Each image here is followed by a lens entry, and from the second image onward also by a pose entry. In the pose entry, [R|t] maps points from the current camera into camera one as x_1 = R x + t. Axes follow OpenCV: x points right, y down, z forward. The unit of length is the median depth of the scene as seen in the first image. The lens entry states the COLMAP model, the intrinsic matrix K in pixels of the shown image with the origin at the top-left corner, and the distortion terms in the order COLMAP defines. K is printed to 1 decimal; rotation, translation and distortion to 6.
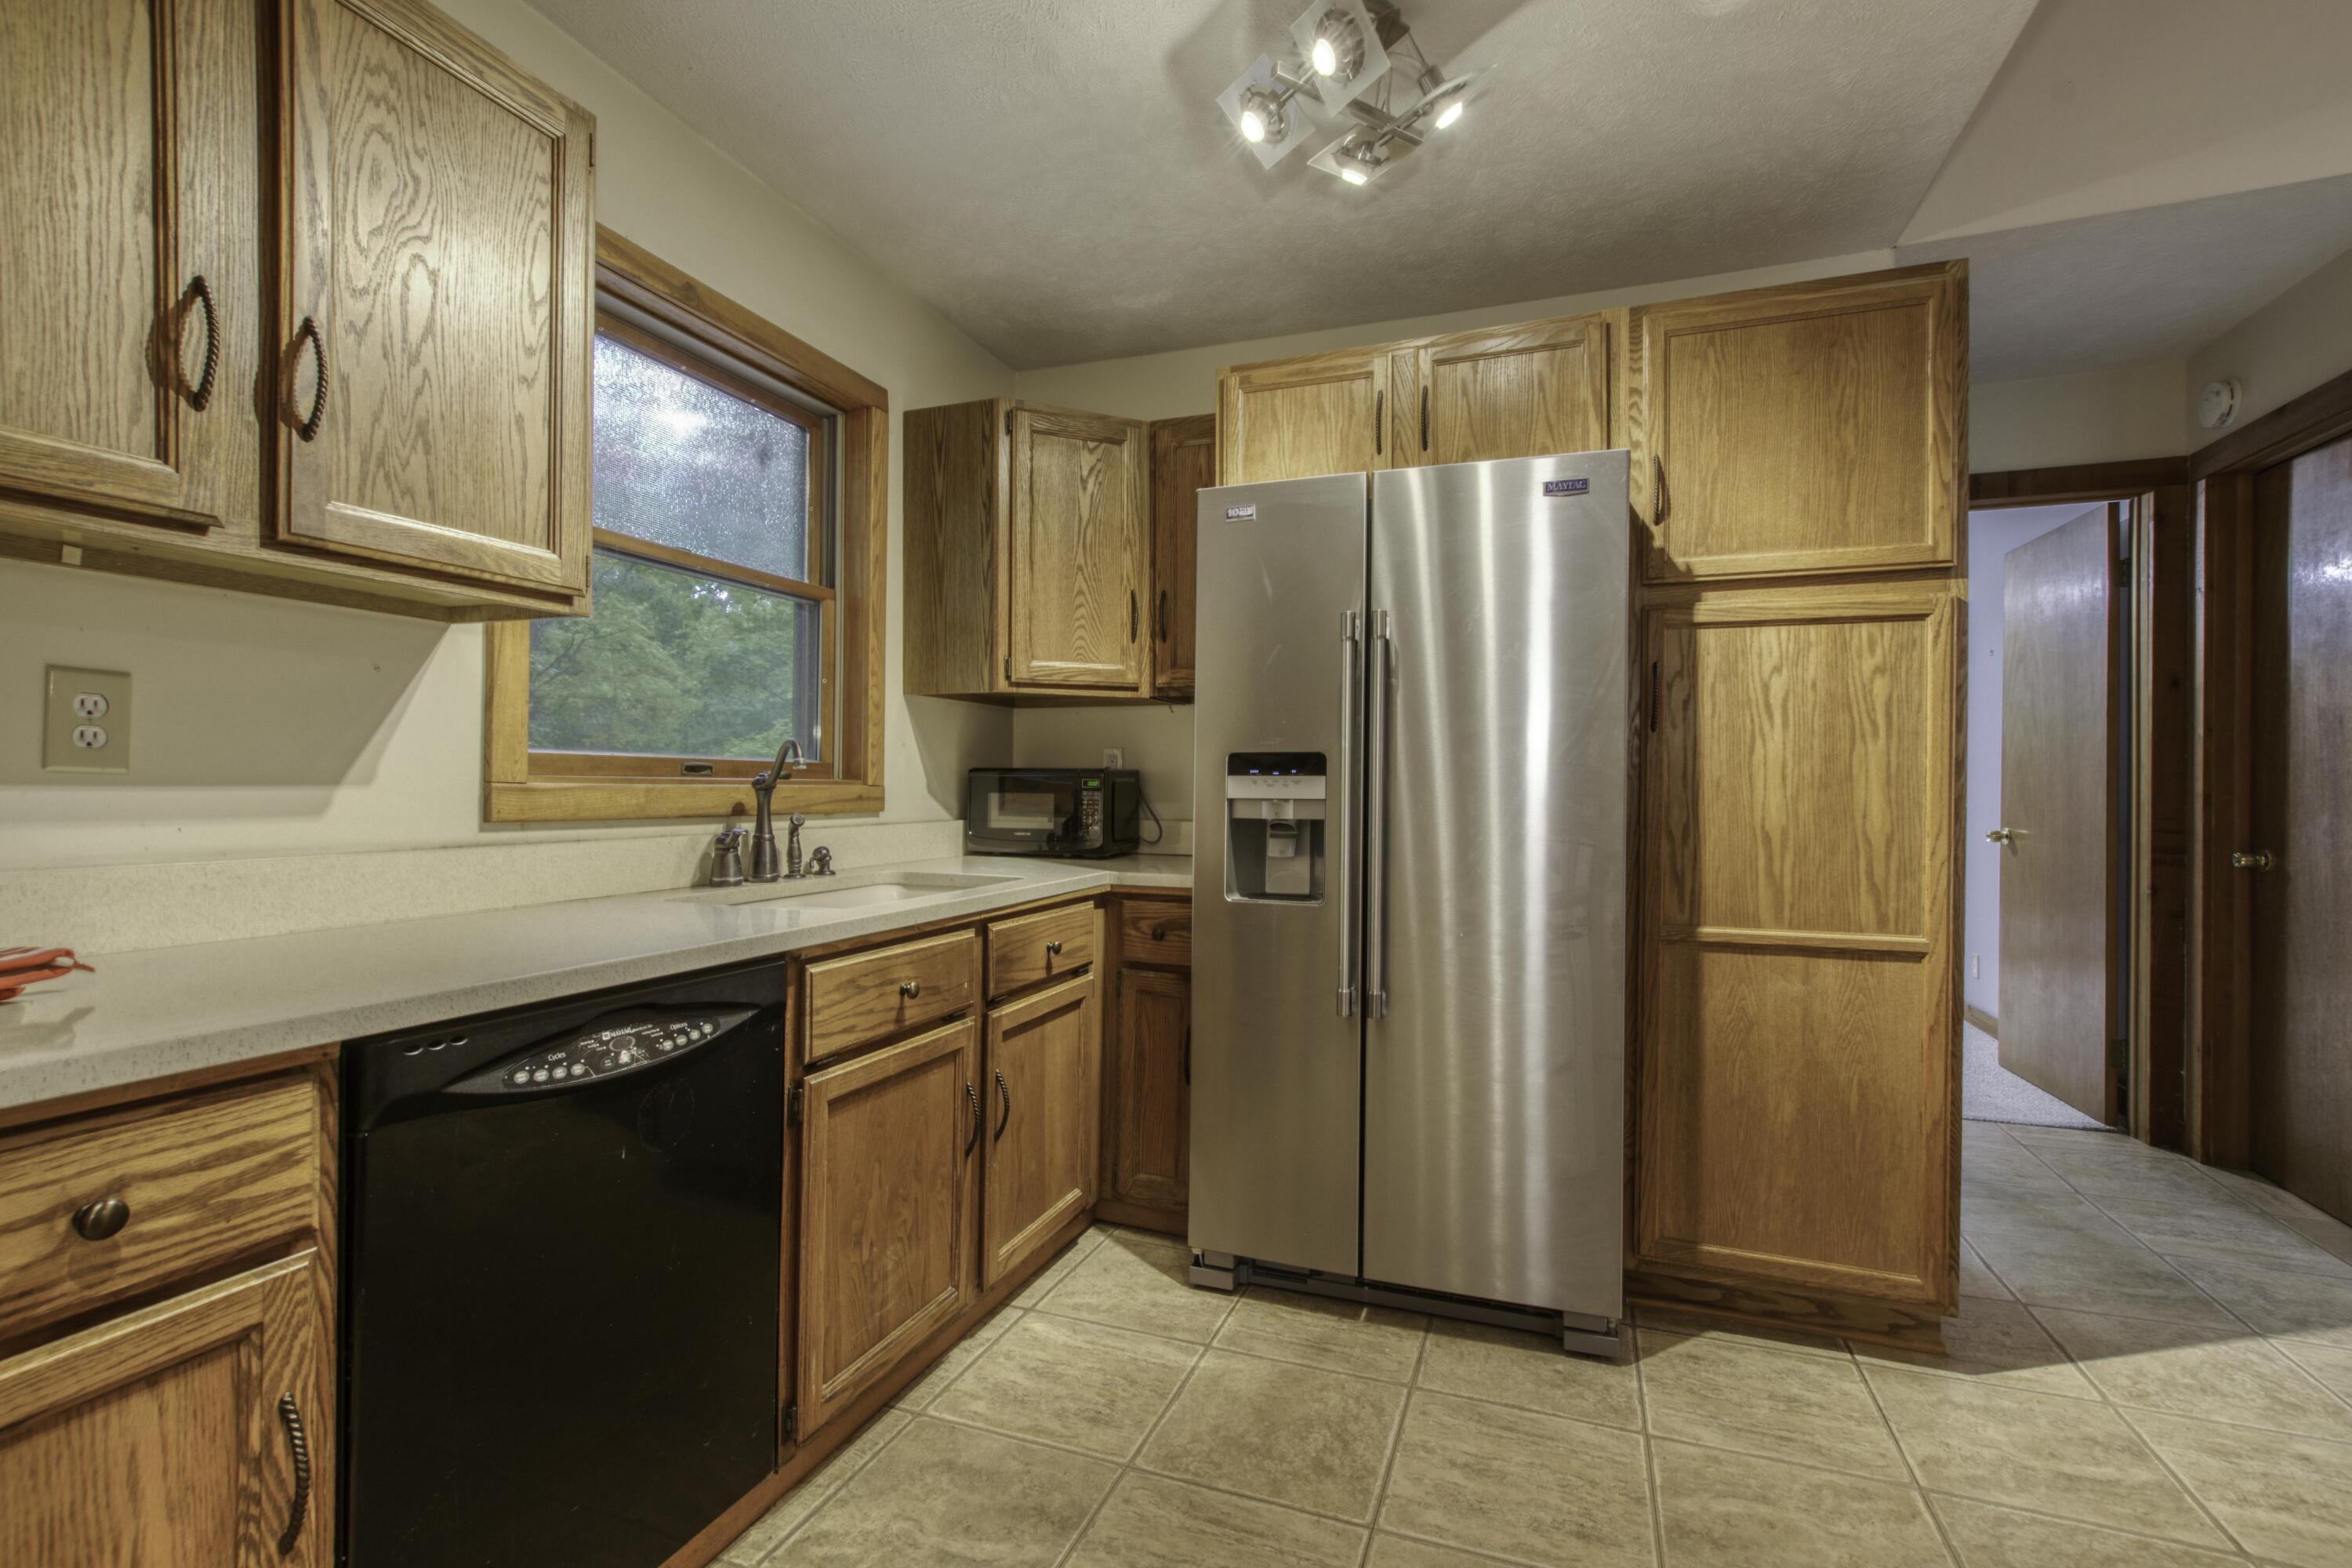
lens RADIAL K [[1040.2, 0, 1157.5], [0, 1040.2, 792.2], [0, 0, 1]] dist [-0.014710, 0.005791]
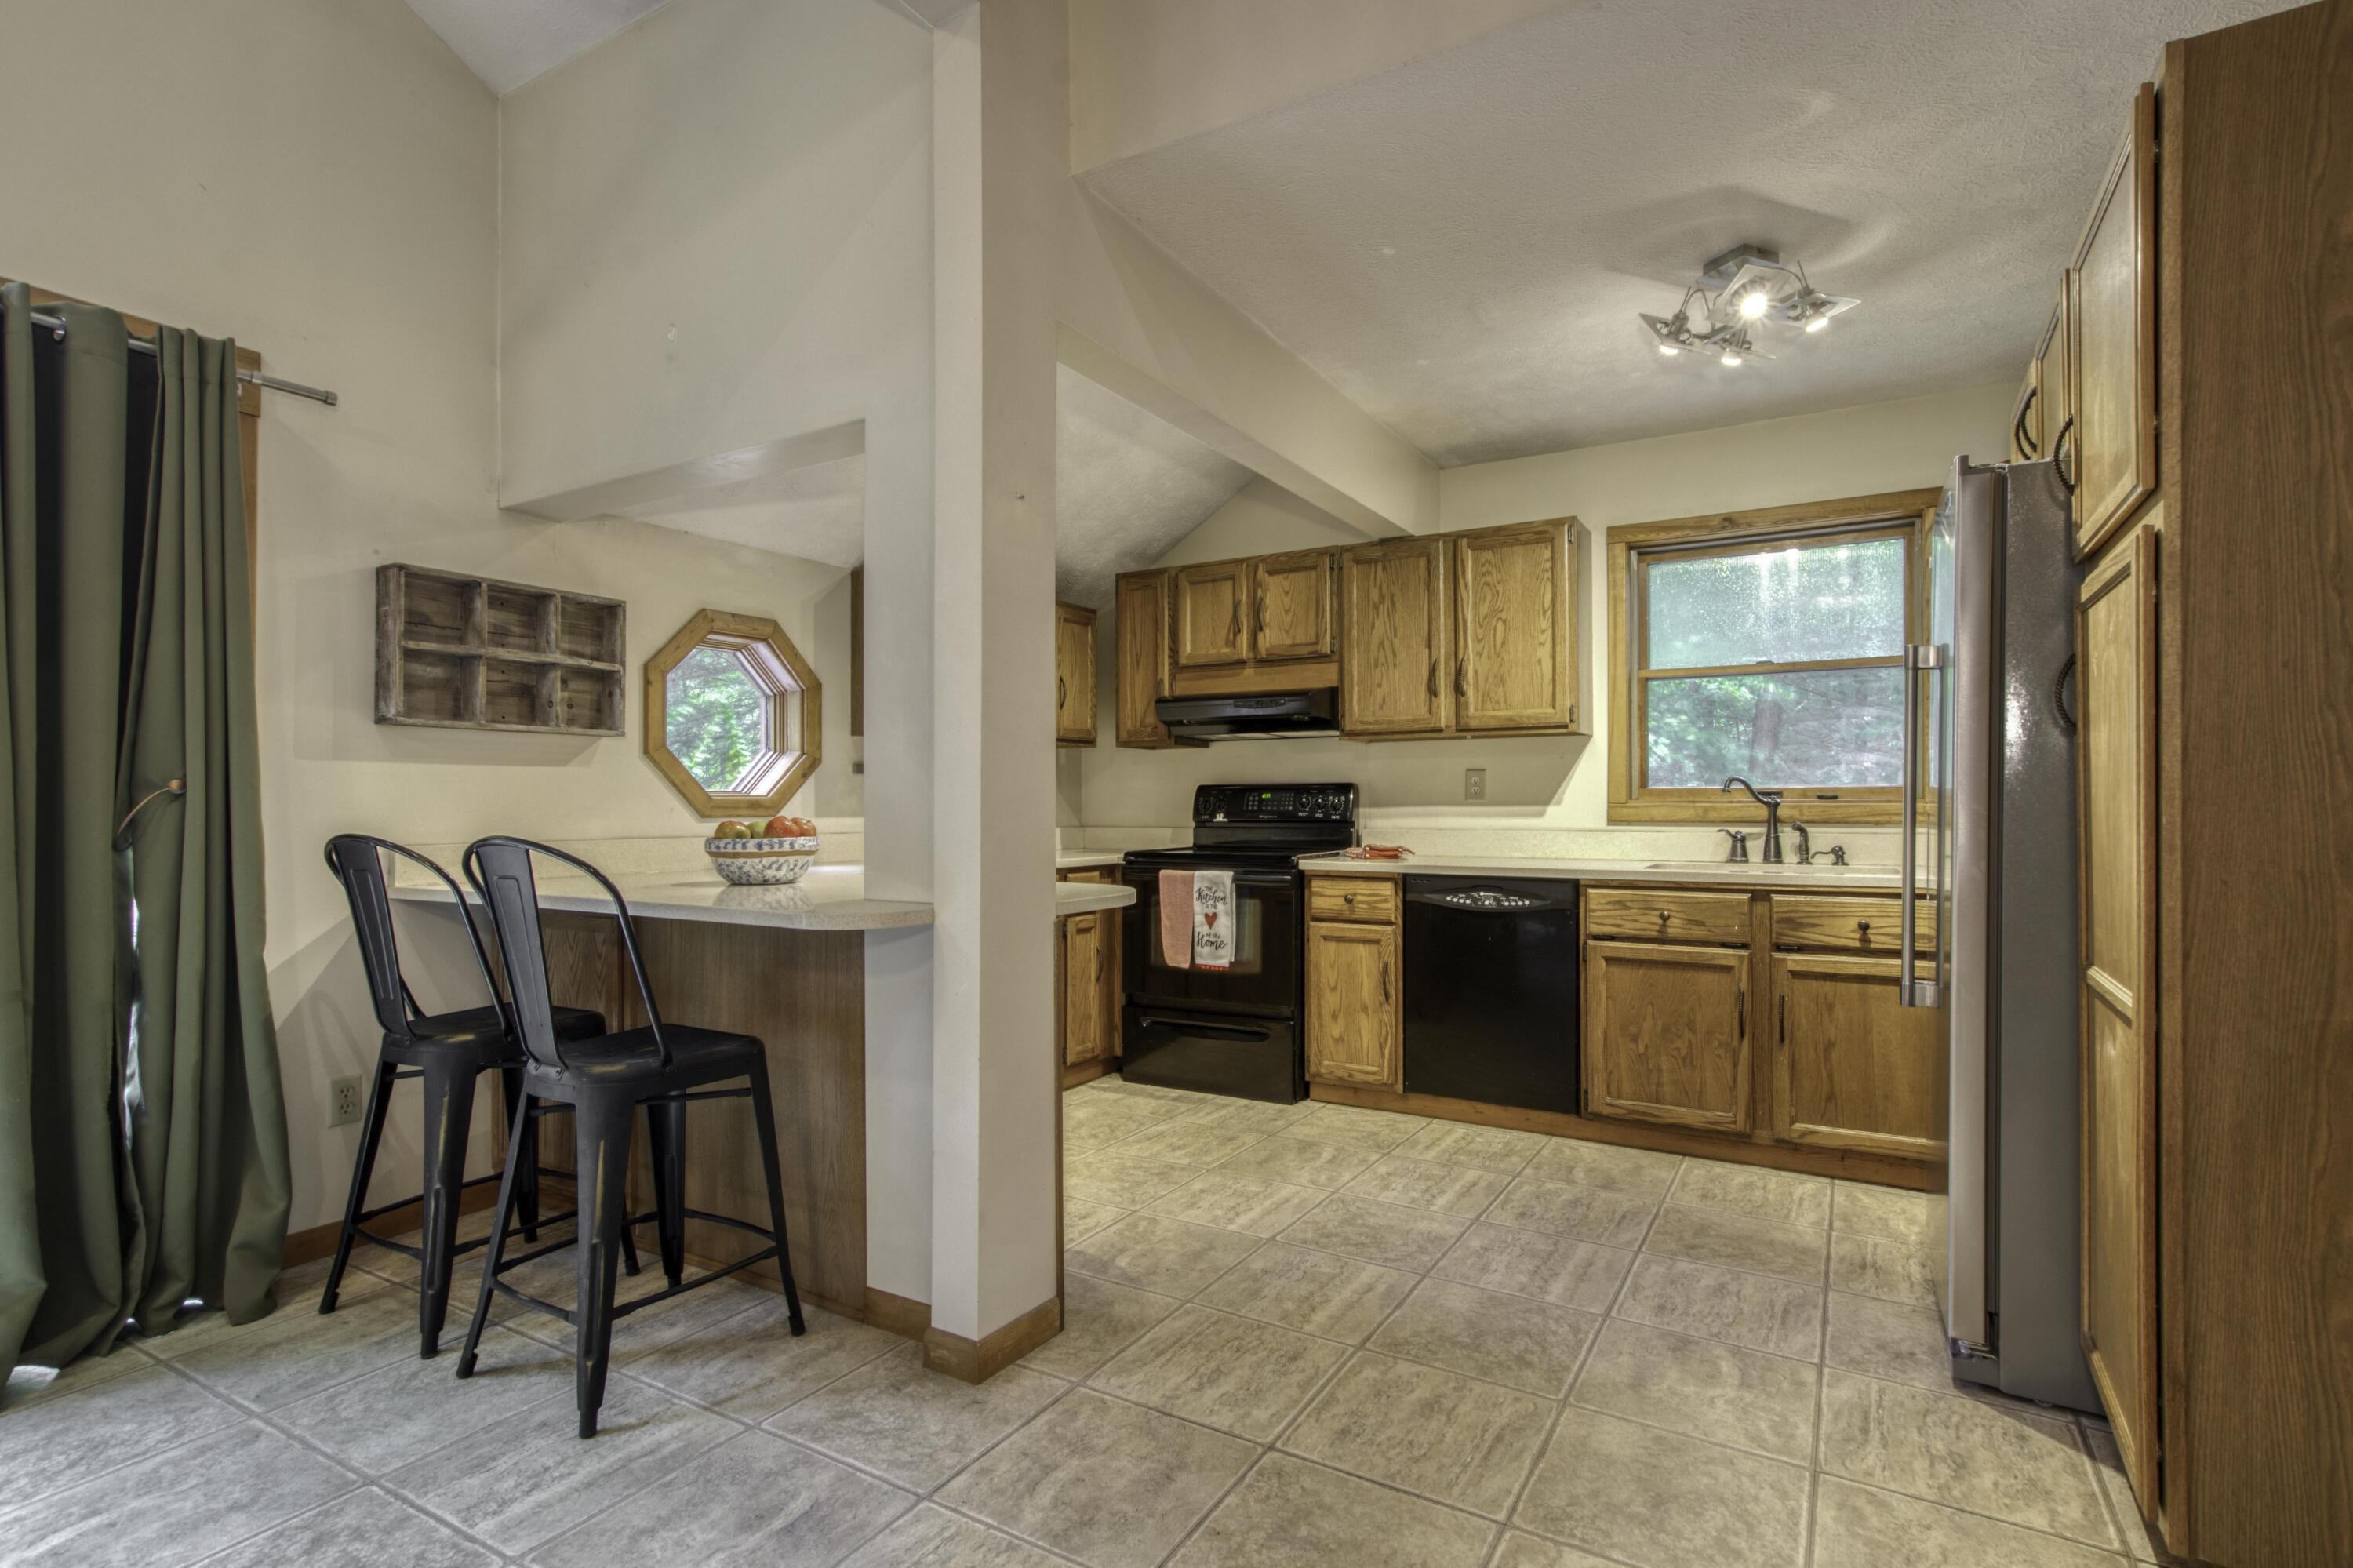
lens RADIAL K [[1135.1, 0, 1132.8], [0, 1135.1, 802.3], [0, 0, 1]] dist [0.001739, 0.003044]
pose [[-0.214677, -0.006520, -0.976663, 1.702603], [-0.002649, 0.999978, -0.006093, 0.005928], [0.976681, 0.001279, -0.214690, 0.468852]]
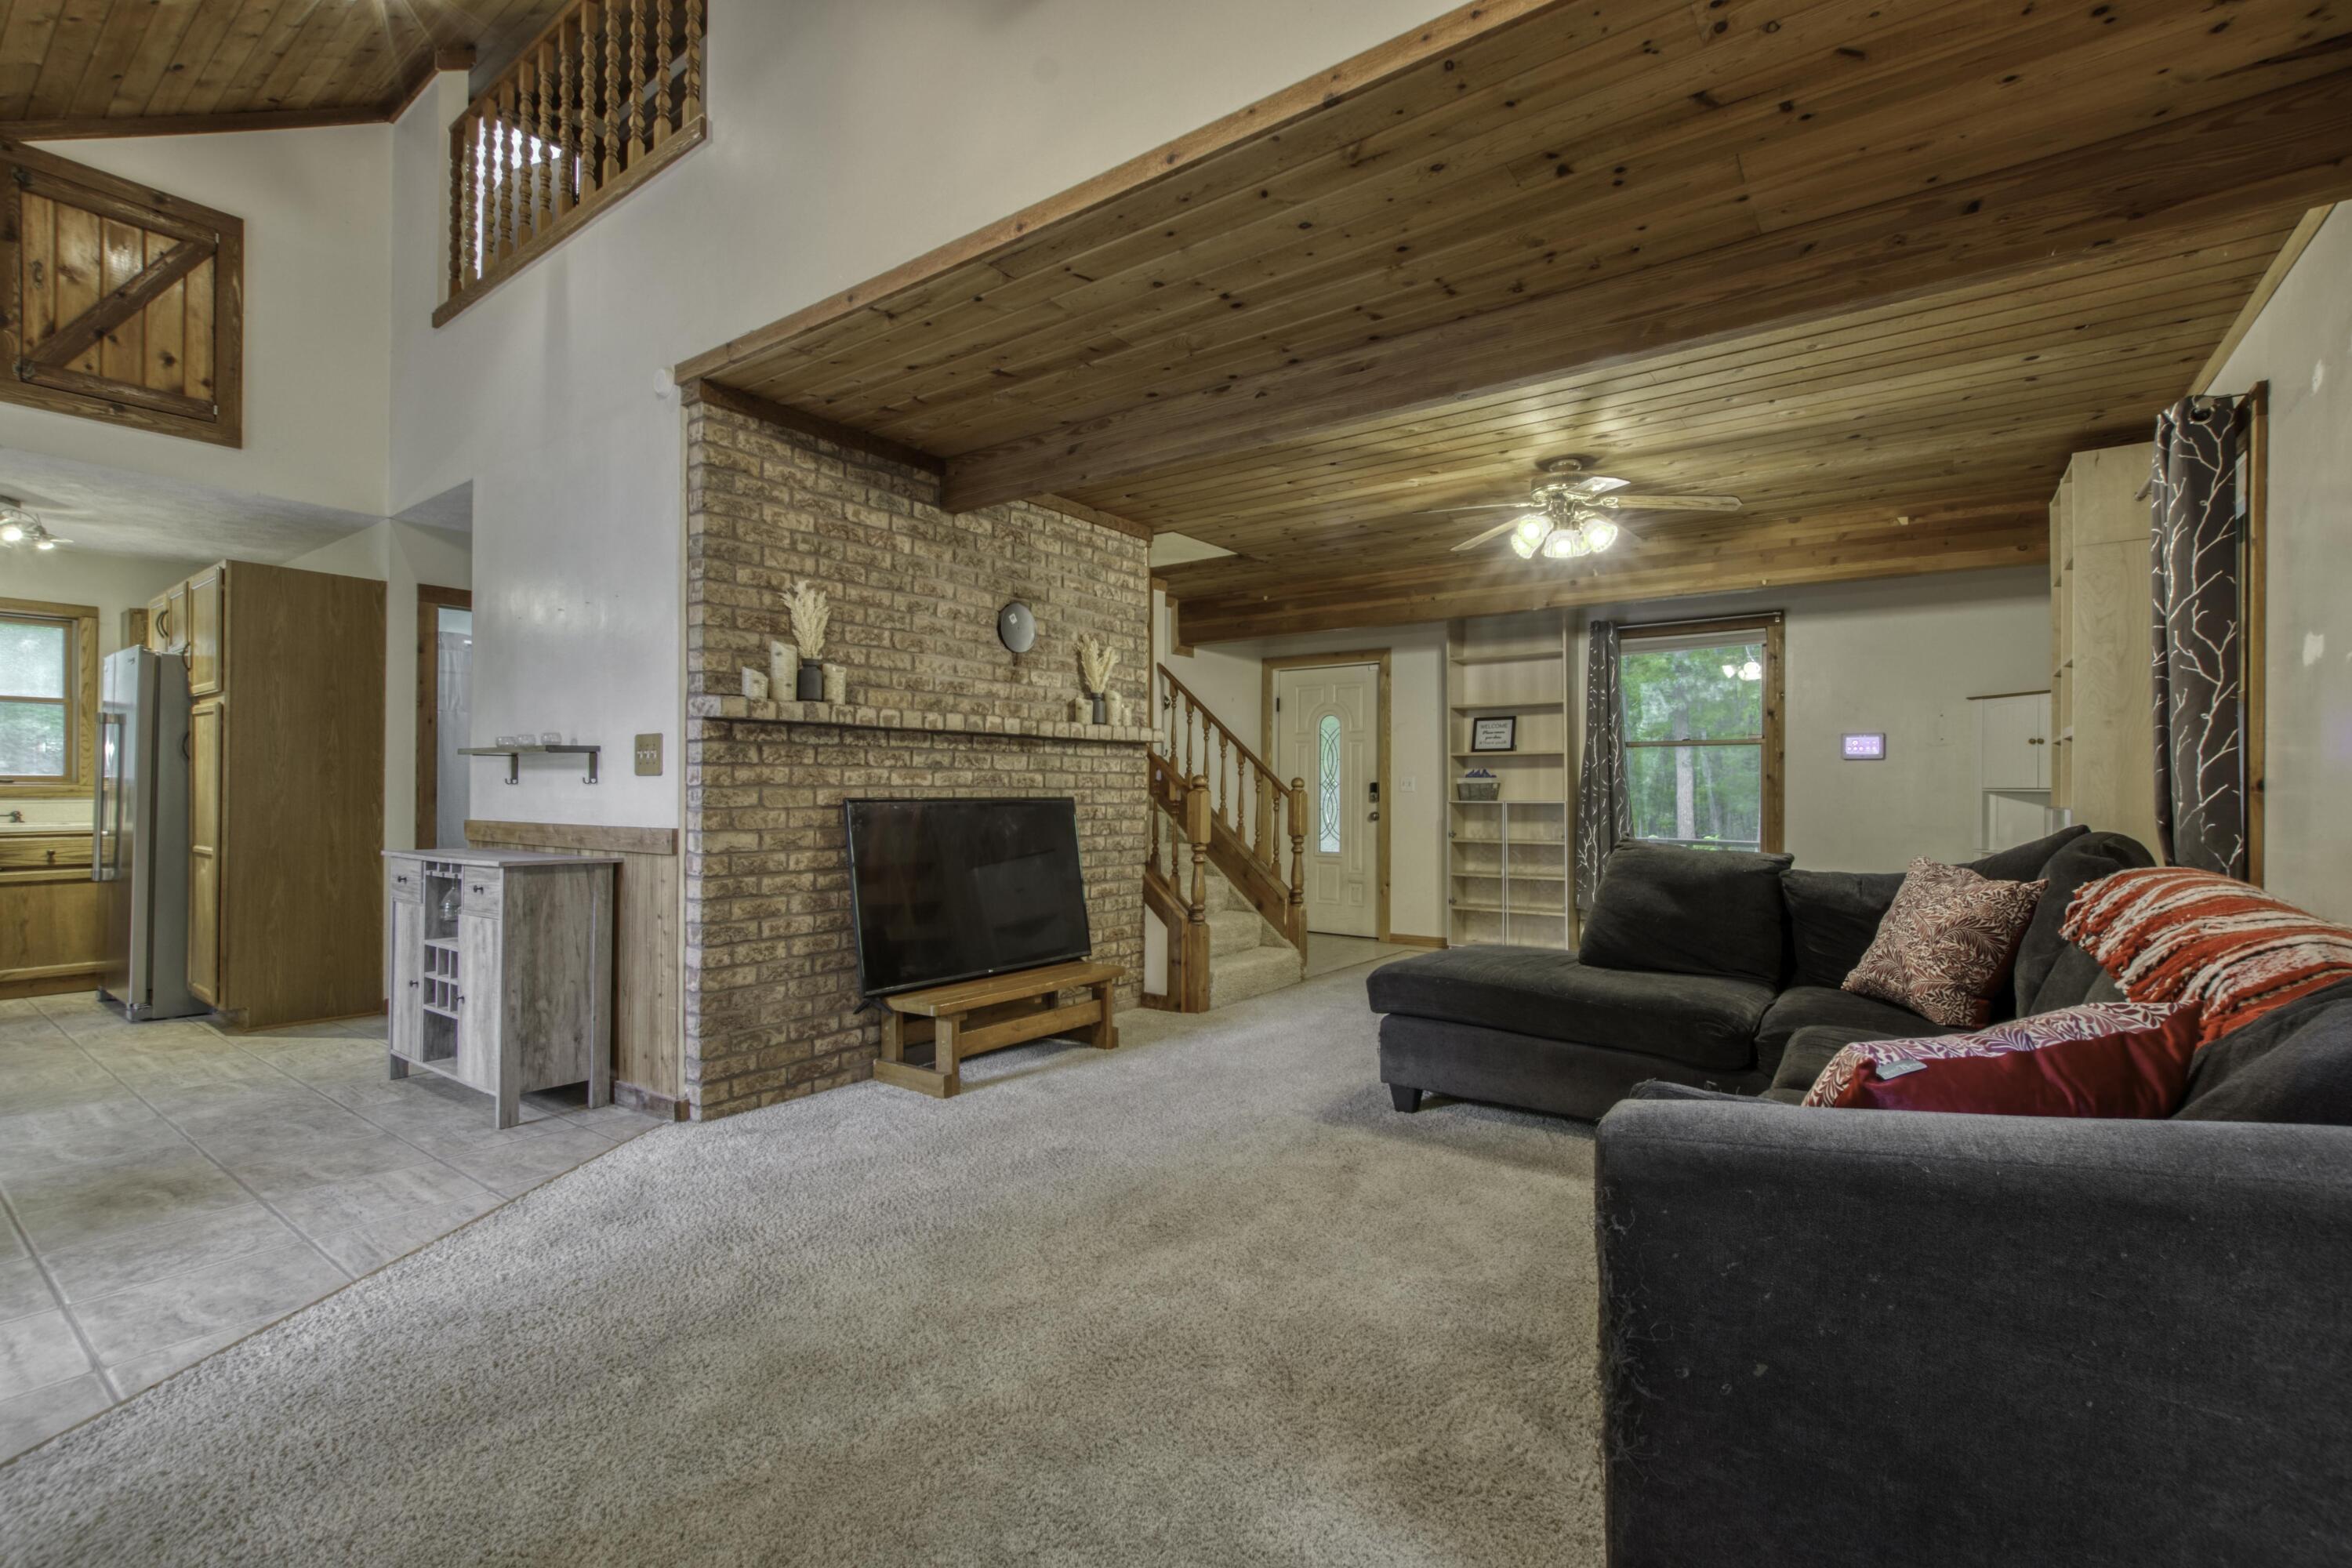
lens RADIAL K [[1040.2, 0, 1198.3], [0, 1040.2, 789.6], [0, 0, 1]] dist [-0.014710, 0.005791]
pose [[0.962941, -0.000946, -0.269711, 3.549508], [-0.000855, 0.999978, -0.006561, 0.018820], [0.269712, 0.006548, 0.962919, -0.664624]]
